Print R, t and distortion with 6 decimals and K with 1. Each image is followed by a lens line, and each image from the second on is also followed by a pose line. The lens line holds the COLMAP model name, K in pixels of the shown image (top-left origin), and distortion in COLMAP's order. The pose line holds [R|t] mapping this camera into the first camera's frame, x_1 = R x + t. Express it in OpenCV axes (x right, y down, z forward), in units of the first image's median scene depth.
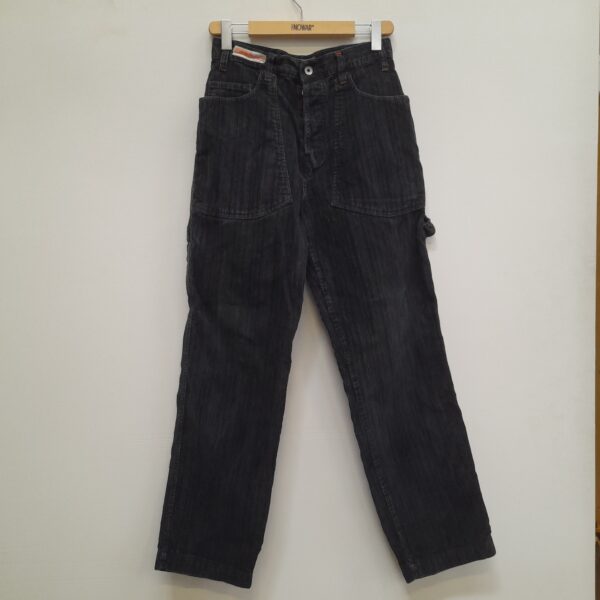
lens RADIAL K [[588.6, 0, 300.0], [0, 588.6, 300.0], [0, 0, 1]] dist [0.043602, -0.017278]
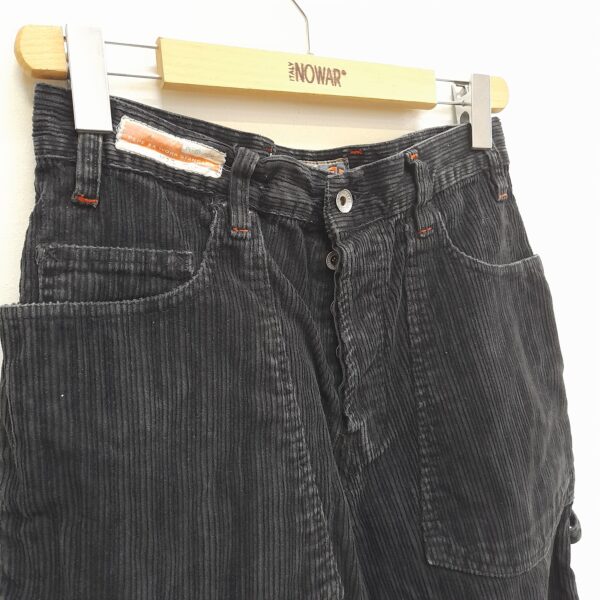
lens RADIAL K [[588.6, 0, 300.0], [0, 588.6, 300.0], [0, 0, 1]] dist [0.043602, -0.017278]
pose [[0.888255, -0.083393, 0.451718, -0.171116], [0.076978, 0.996500, 0.032597, -0.342525], [-0.452856, 0.005818, 0.891565, 0.702186]]
